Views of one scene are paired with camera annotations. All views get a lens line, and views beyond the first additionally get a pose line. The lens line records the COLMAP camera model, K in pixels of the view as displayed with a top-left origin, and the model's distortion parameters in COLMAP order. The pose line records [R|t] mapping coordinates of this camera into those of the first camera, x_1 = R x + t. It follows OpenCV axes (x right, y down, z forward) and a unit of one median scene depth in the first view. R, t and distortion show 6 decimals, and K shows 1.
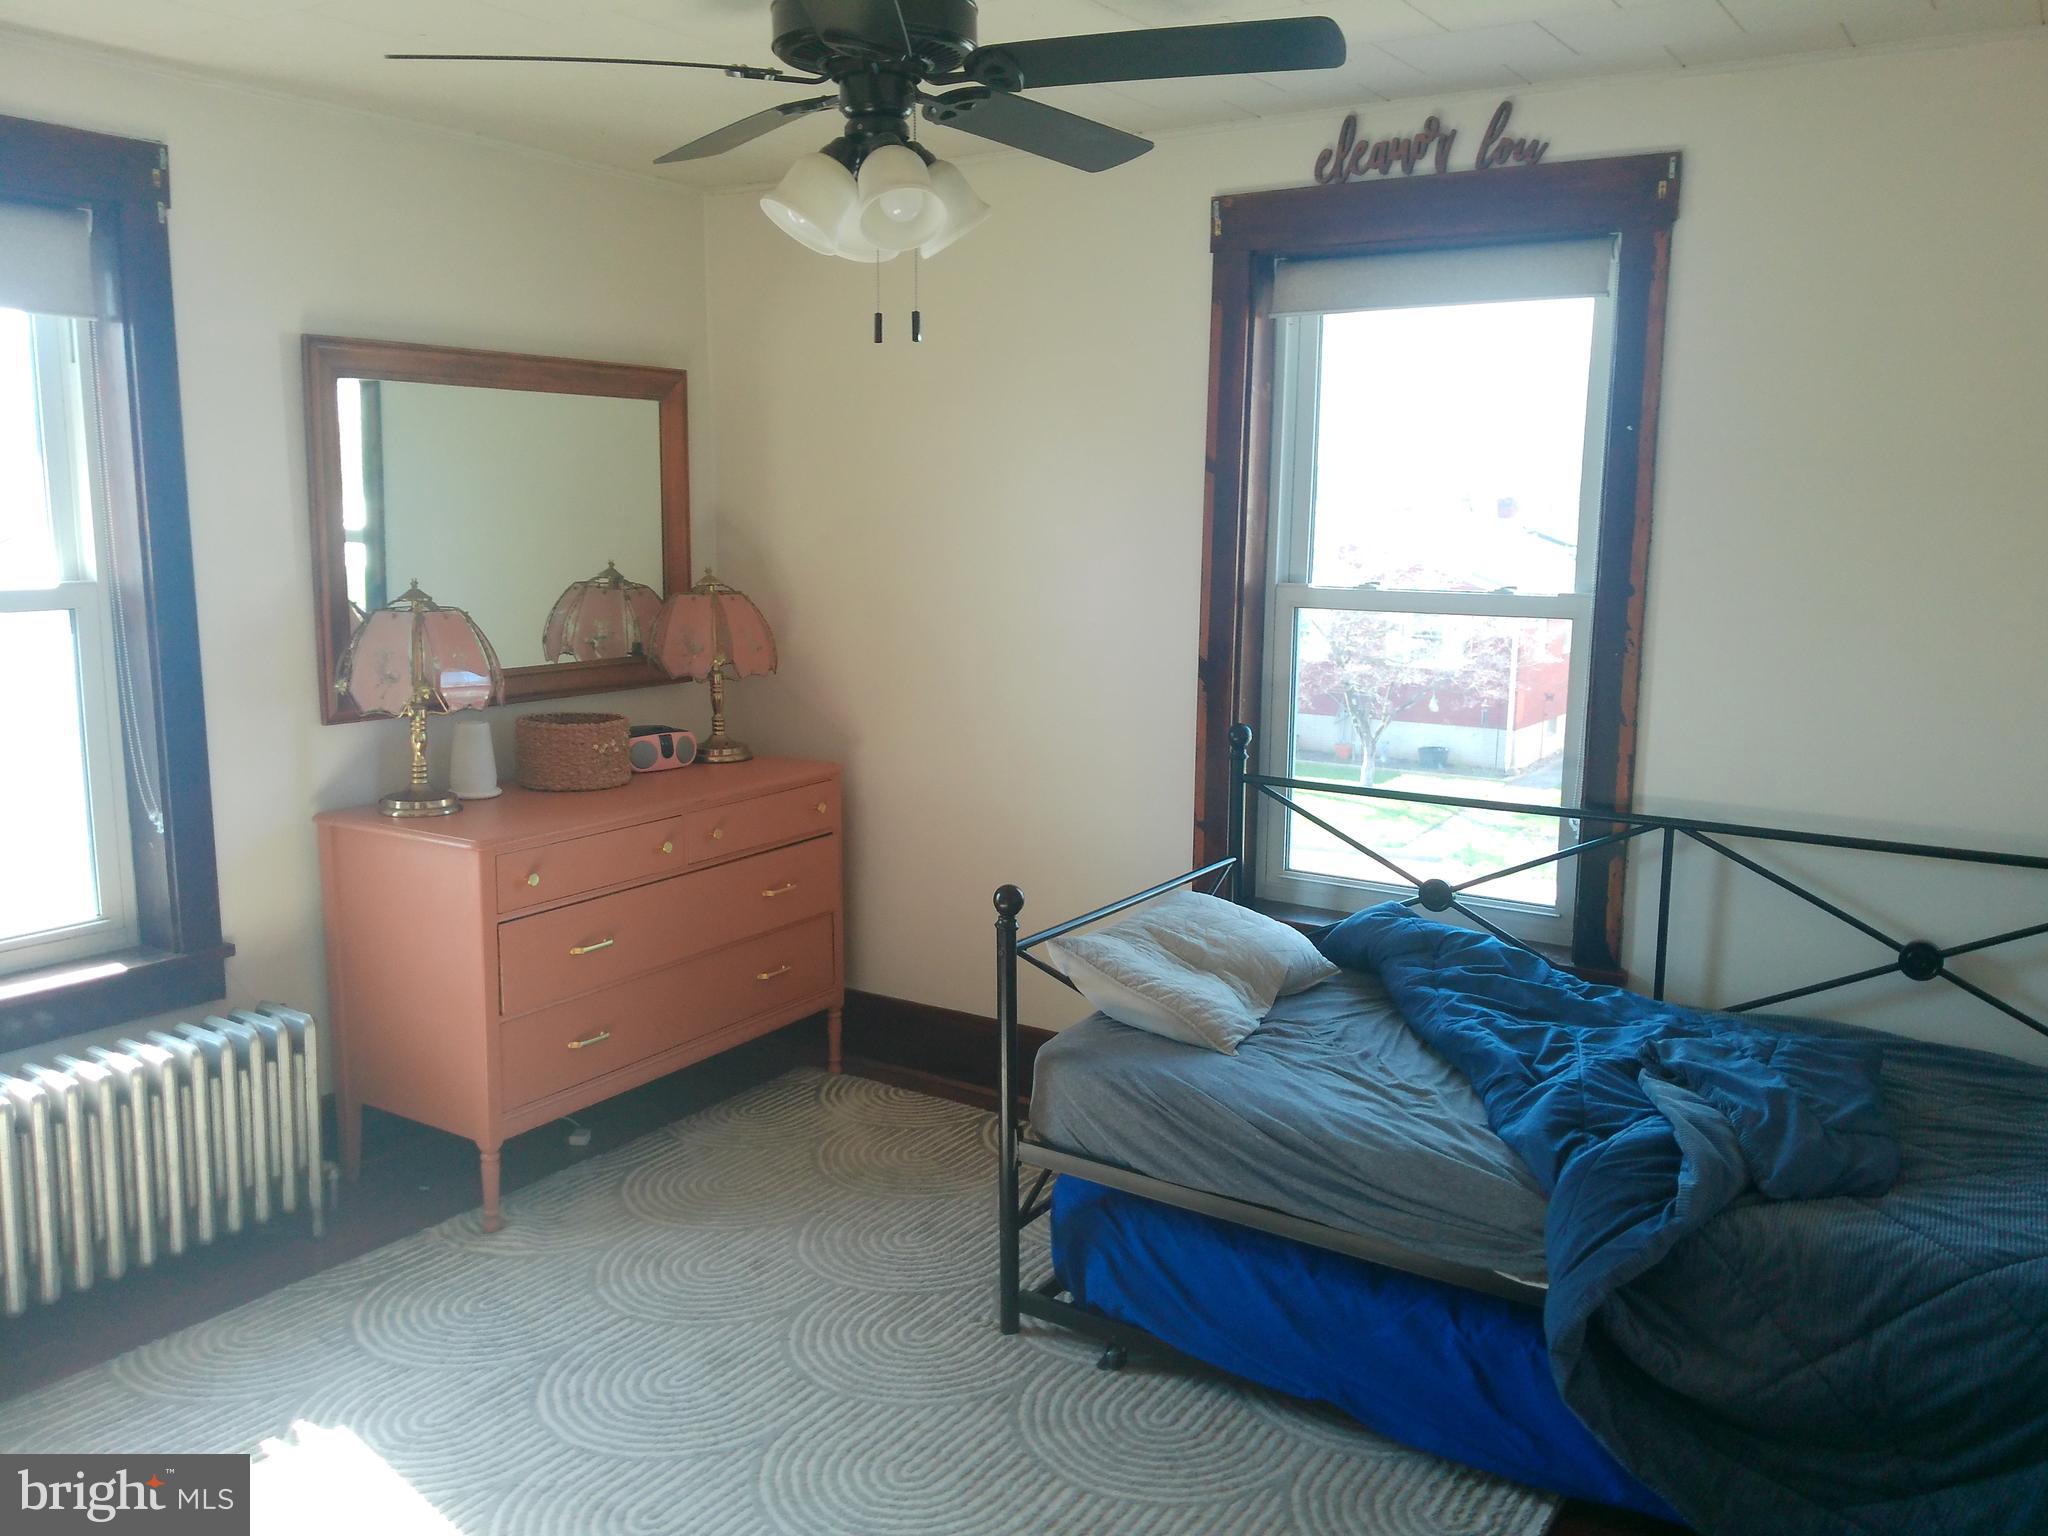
lens RADIAL K [[1676.7, 0, 1012.8], [0, 1676.7, 764.1], [0, 0, 1]] dist [0.074877, -0.145285]
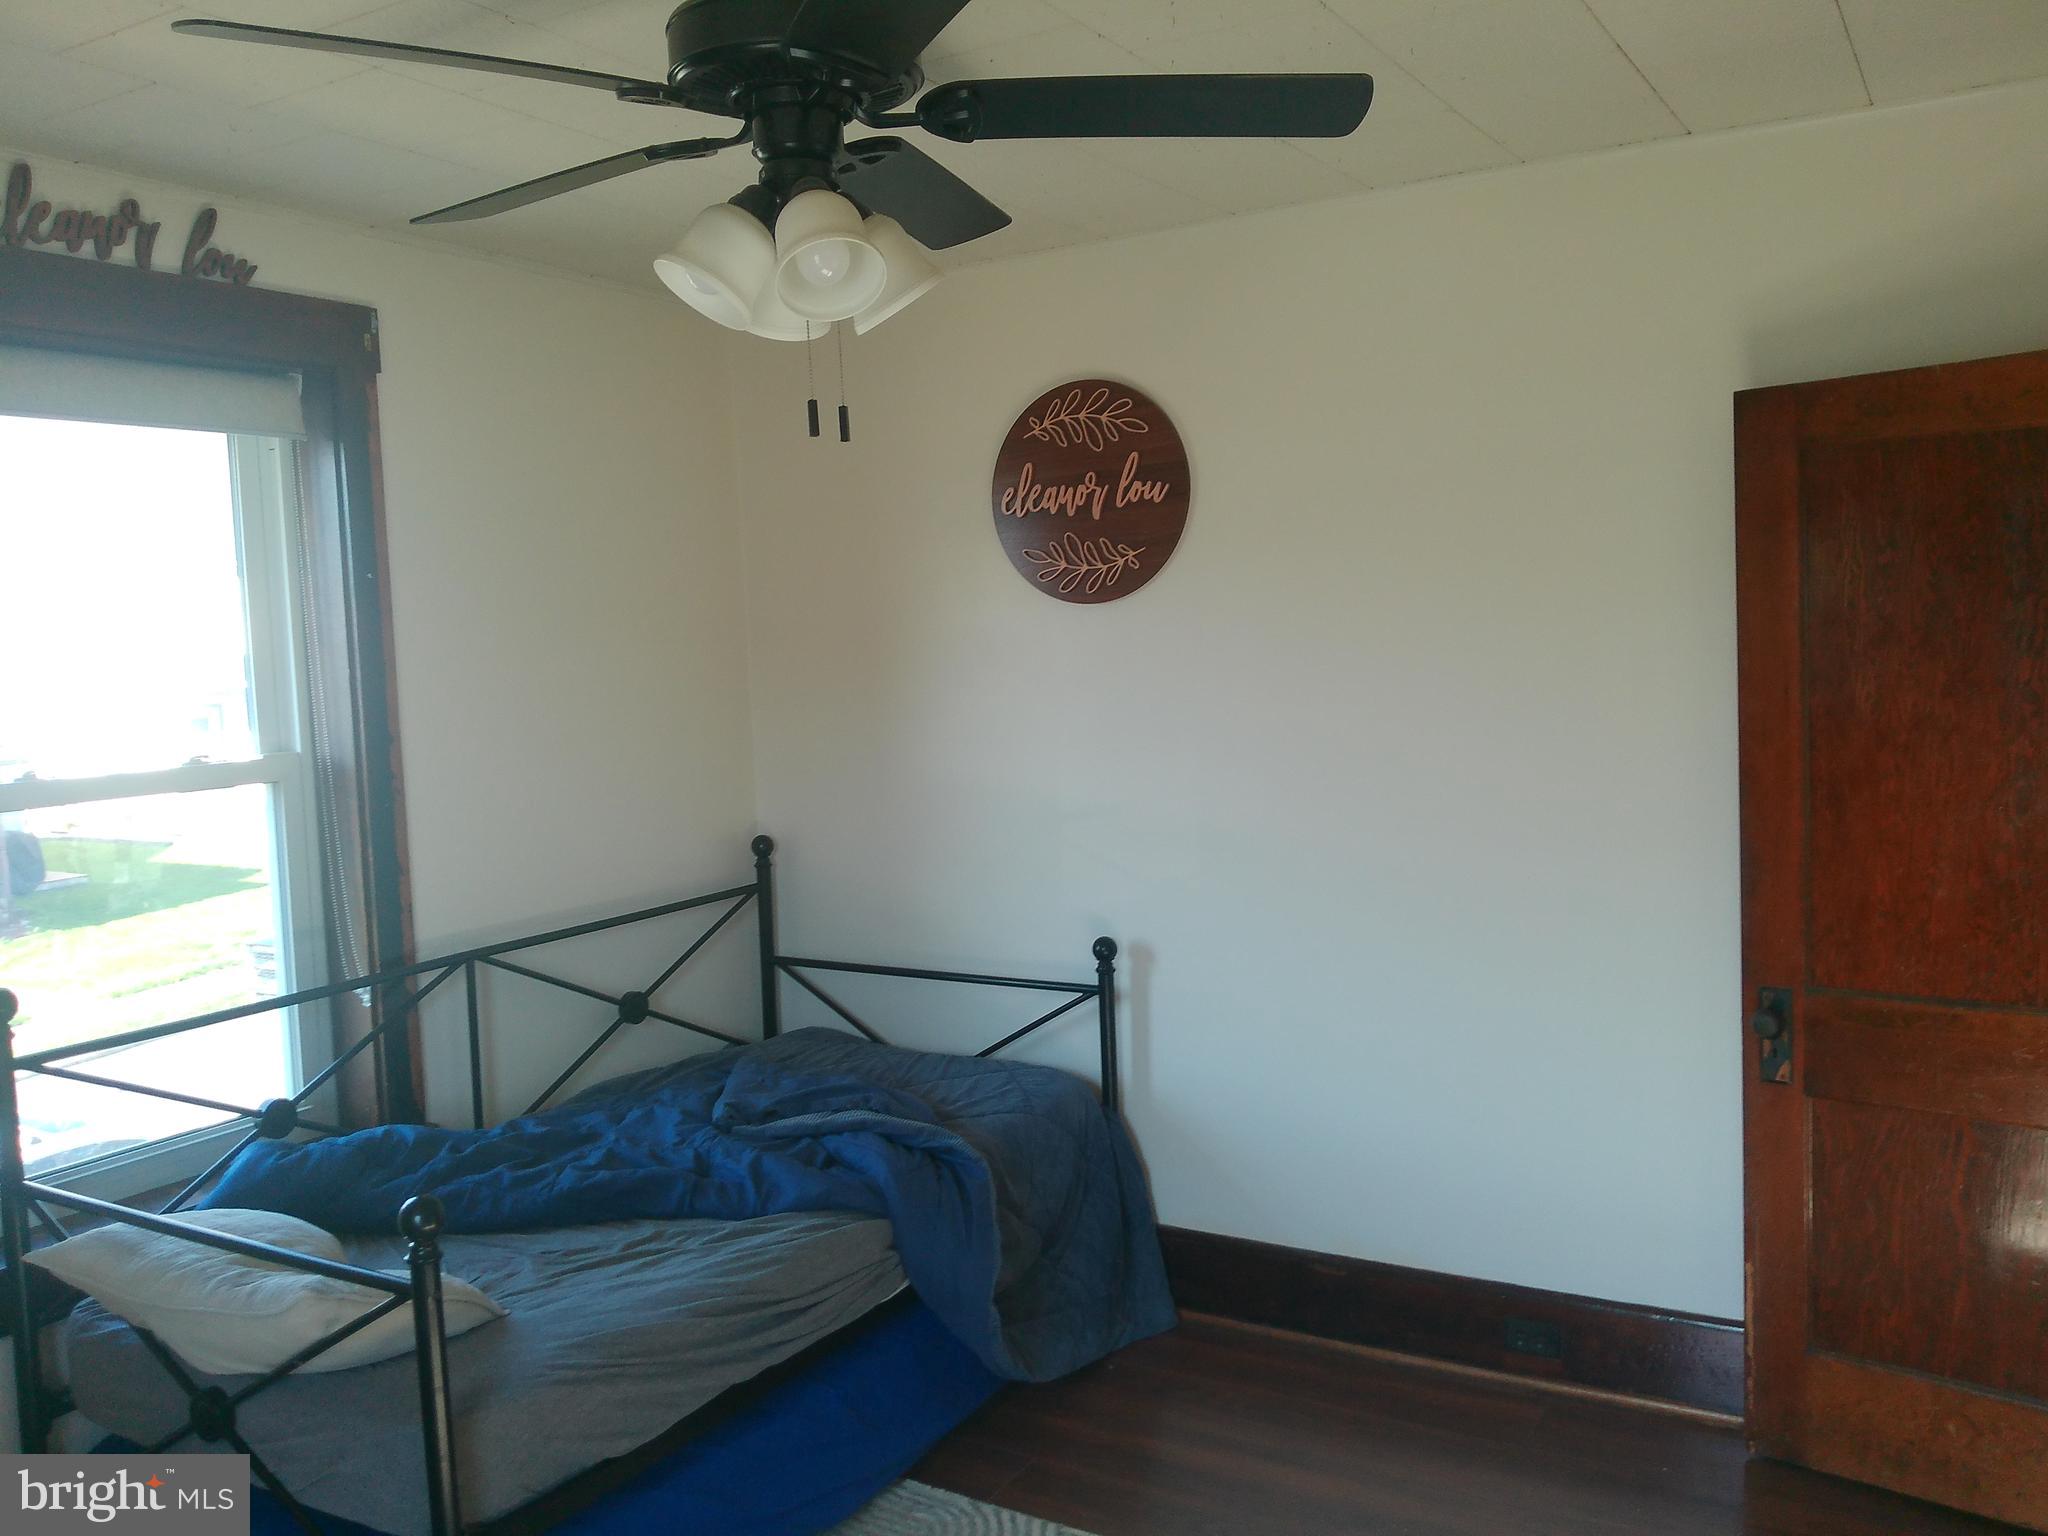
lens RADIAL K [[1676.7, 0, 1013.9], [0, 1676.7, 764.5], [0, 0, 1]] dist [0.074877, -0.145285]
pose [[-0.048369, -0.084856, 0.995219, -0.643215], [0.197344, 0.975932, 0.092802, -0.109704], [-0.979140, 0.200890, -0.030460, 0.688549]]
